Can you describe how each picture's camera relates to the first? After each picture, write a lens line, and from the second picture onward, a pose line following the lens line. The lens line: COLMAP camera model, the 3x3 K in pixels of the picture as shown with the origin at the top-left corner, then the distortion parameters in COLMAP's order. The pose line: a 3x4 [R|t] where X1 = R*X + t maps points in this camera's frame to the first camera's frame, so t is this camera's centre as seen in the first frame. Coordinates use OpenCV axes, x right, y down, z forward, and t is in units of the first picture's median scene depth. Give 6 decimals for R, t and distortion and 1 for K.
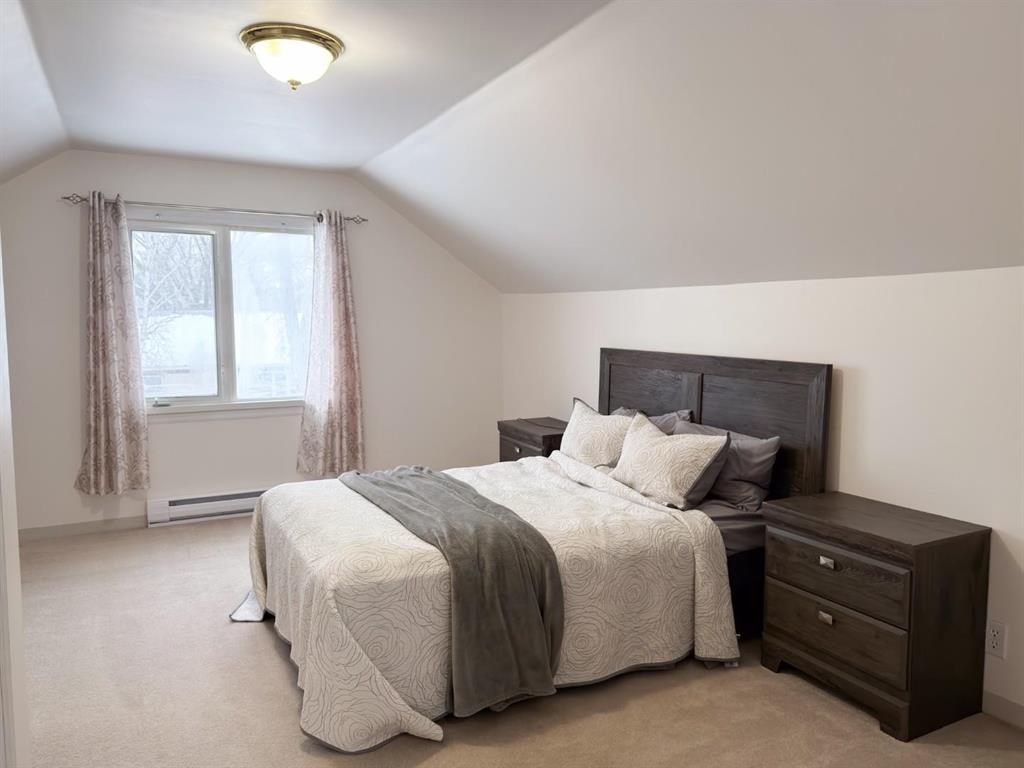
lens RADIAL K [[724.6, 0, 510.0], [0, 724.6, 386.9], [0, 0, 1]] dist [0.054465, -0.066451]
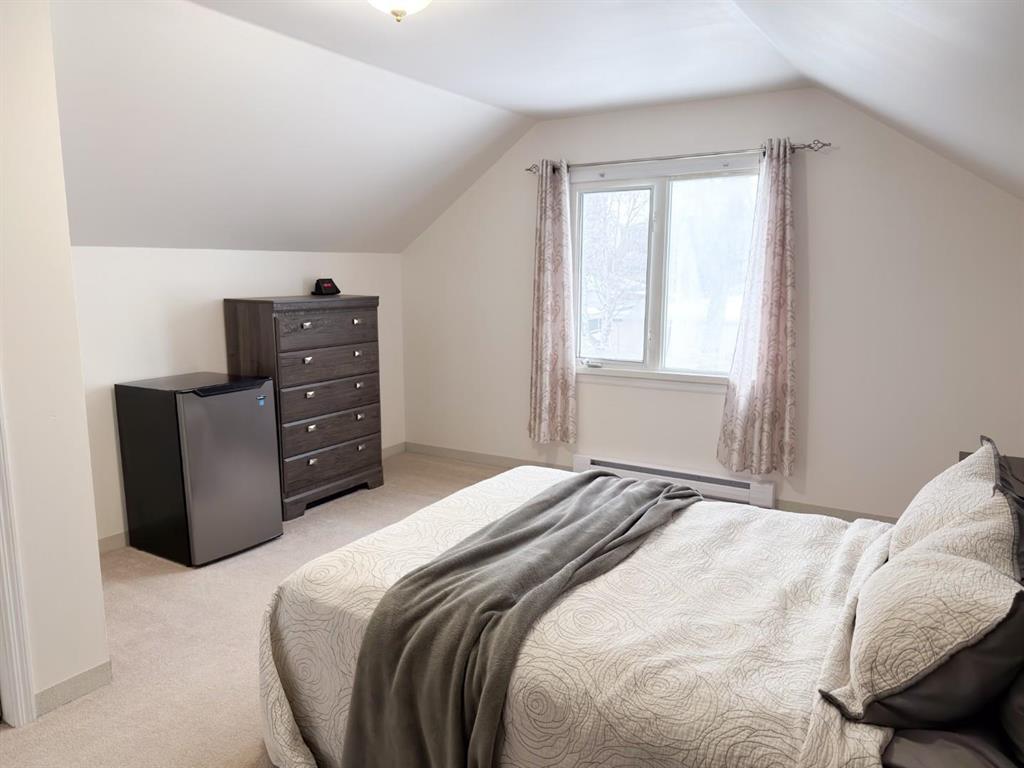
lens RADIAL K [[724.6, 0, 510.3], [0, 724.6, 384.2], [0, 0, 1]] dist [0.054465, -0.066451]
pose [[0.510559, 0.128110, -0.850246, 0.313054], [-0.076802, 0.991680, 0.103303, -0.043703], [0.856406, 0.012558, 0.516150, 0.370565]]
